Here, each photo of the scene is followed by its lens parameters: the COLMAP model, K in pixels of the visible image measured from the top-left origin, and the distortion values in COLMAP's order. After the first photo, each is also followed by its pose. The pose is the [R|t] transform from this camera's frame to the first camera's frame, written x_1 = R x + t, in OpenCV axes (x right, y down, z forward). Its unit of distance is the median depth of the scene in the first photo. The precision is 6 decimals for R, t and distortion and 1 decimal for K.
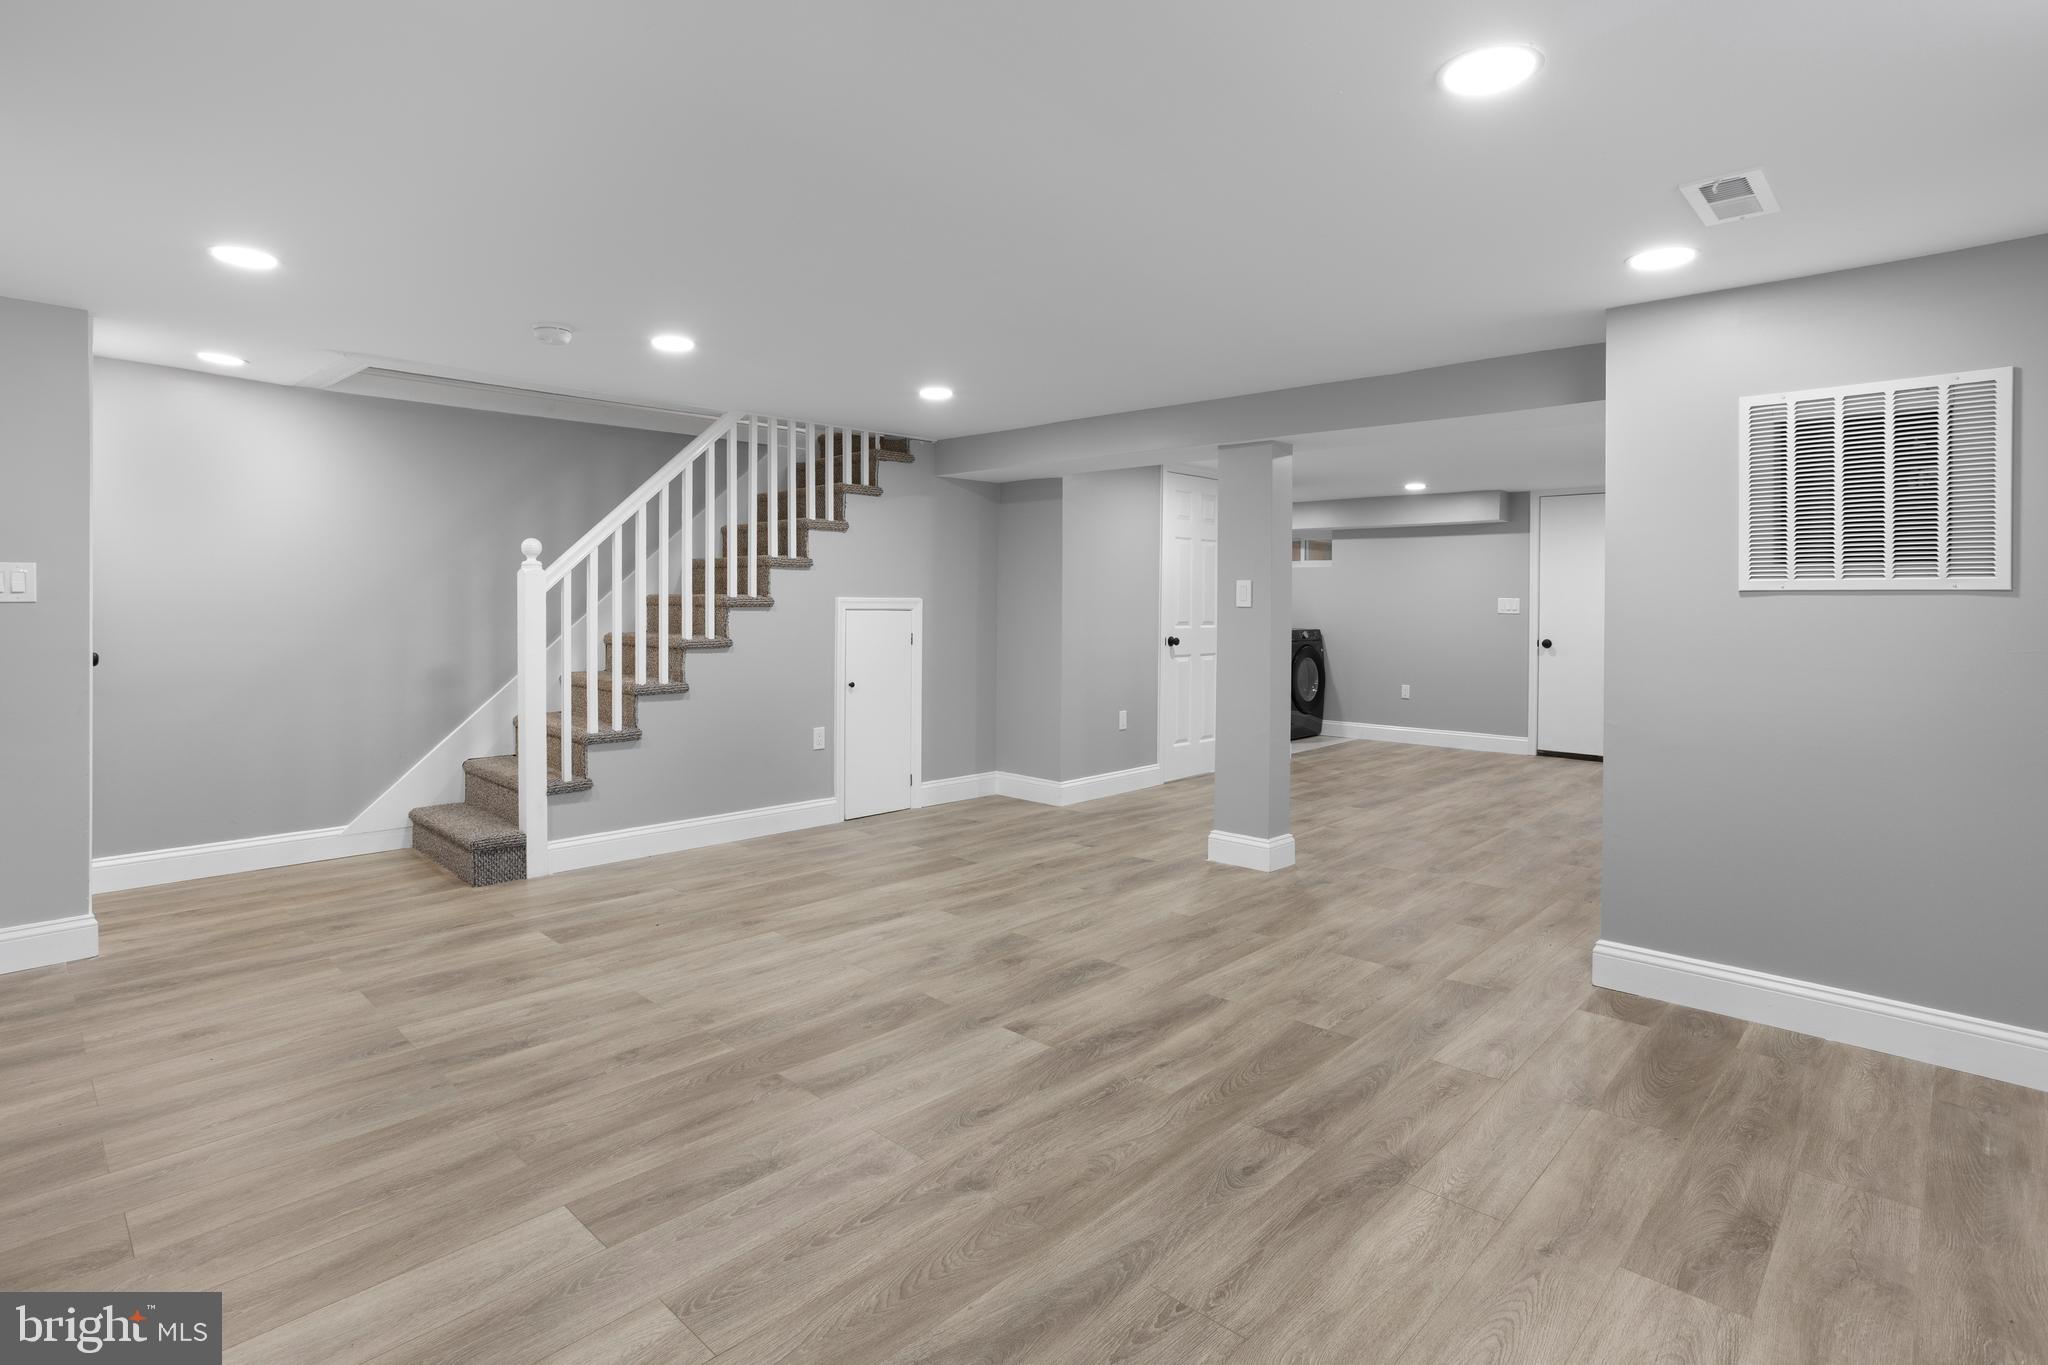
lens RADIAL K [[1019.3, 0, 1028.8], [0, 1019.3, 611.4], [0, 0, 1]] dist [-0.060511, 0.034099]
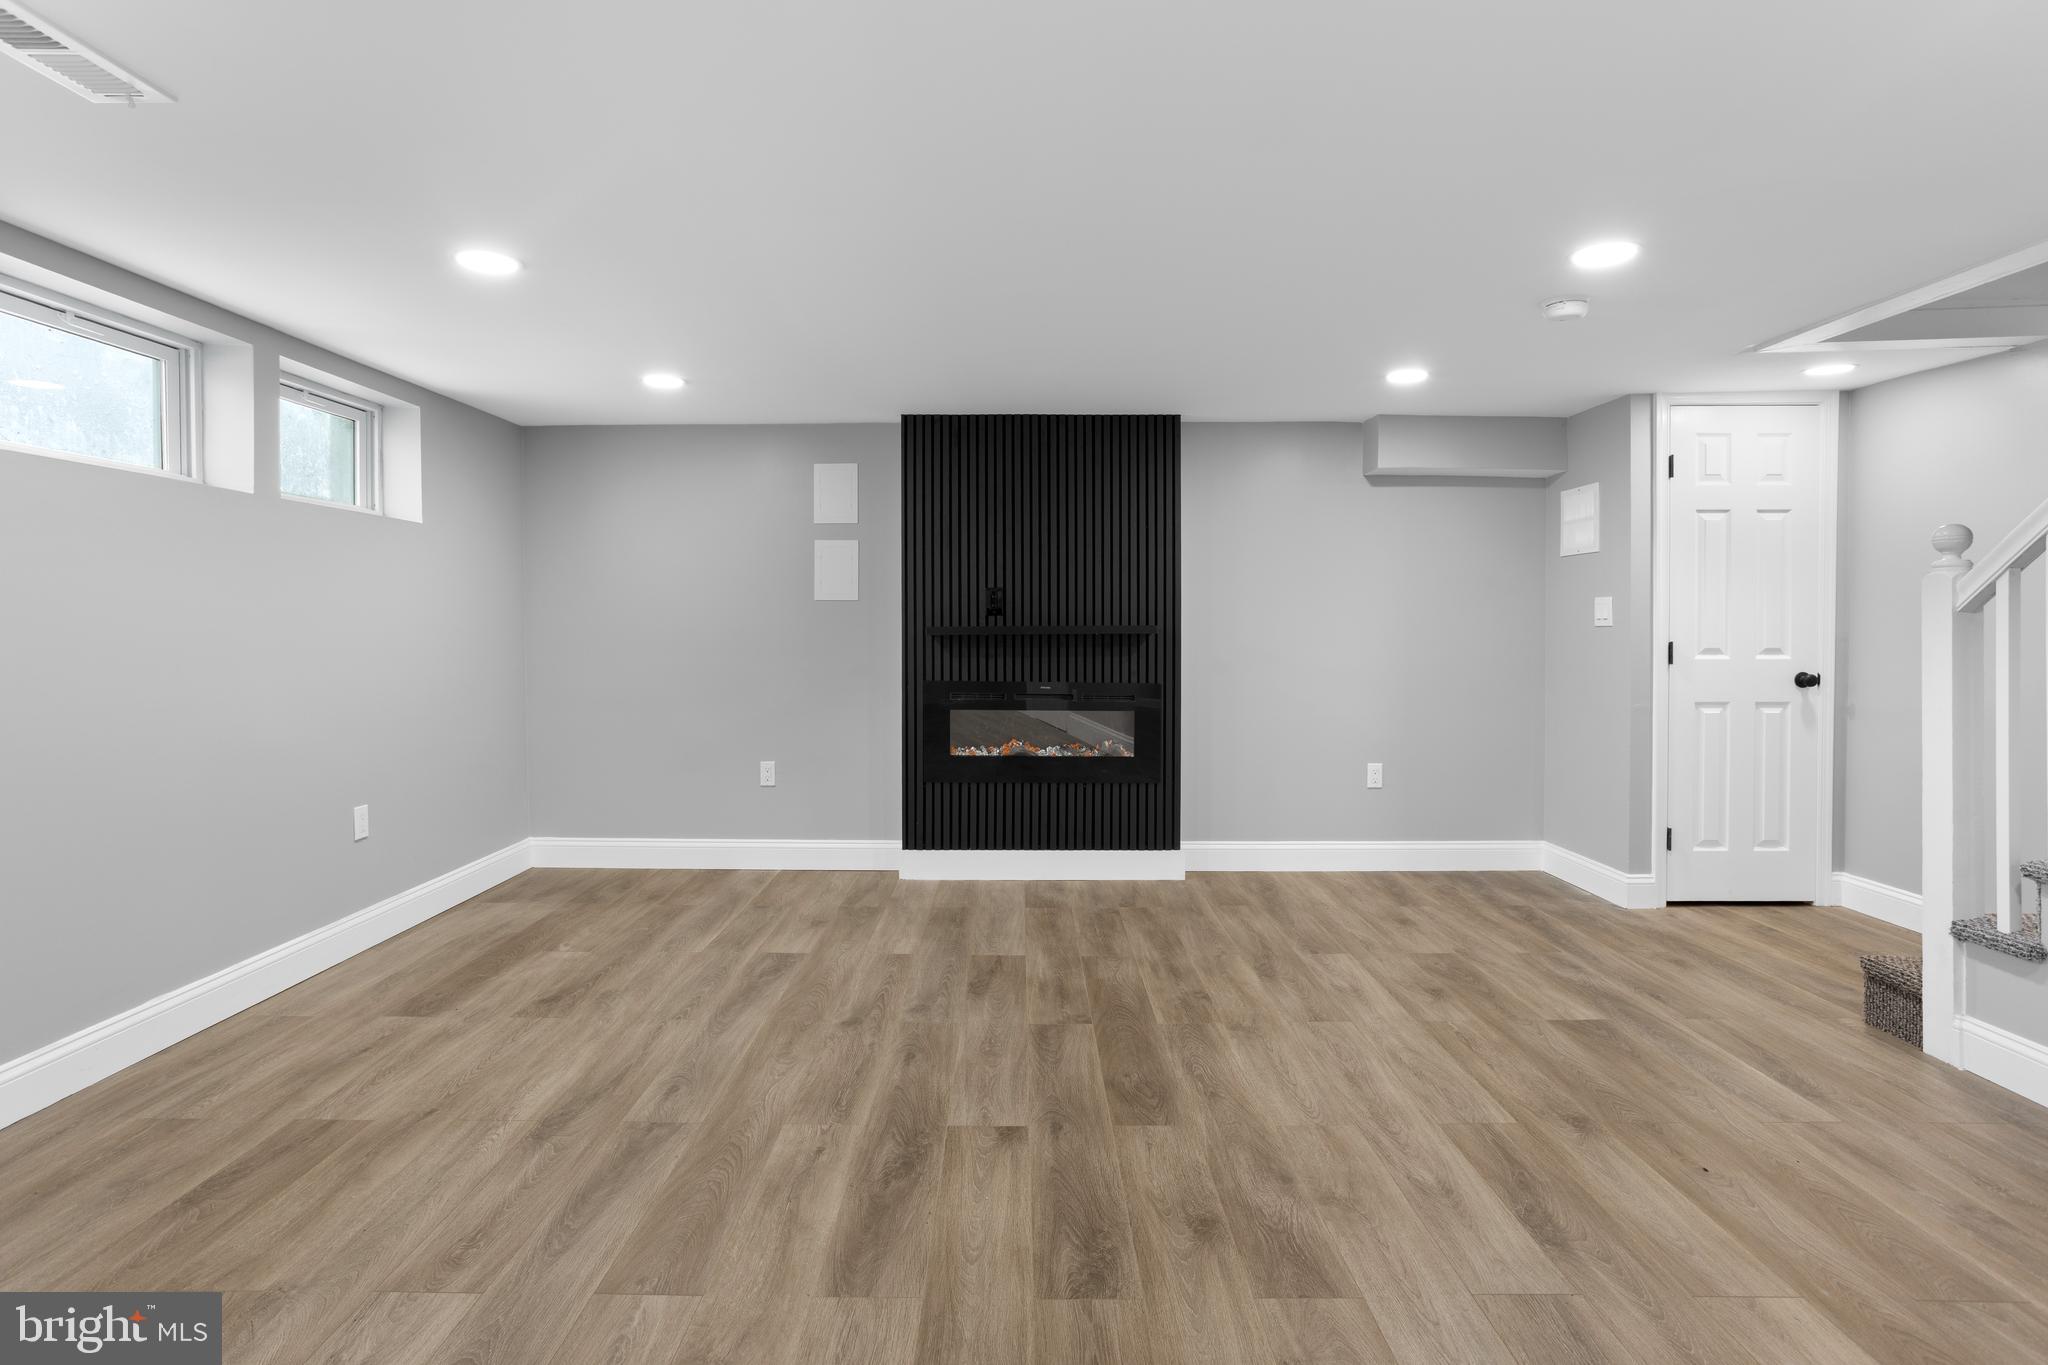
lens RADIAL K [[1010.1, 0, 1016.4], [0, 1010.1, 639.9], [0, 0, 1]] dist [-0.057406, 0.033672]
pose [[-0.731600, 0.004633, -0.681718, 0.609576], [-0.010698, 0.999776, 0.018275, -0.008240], [0.681650, 0.020663, -0.731386, 1.786418]]
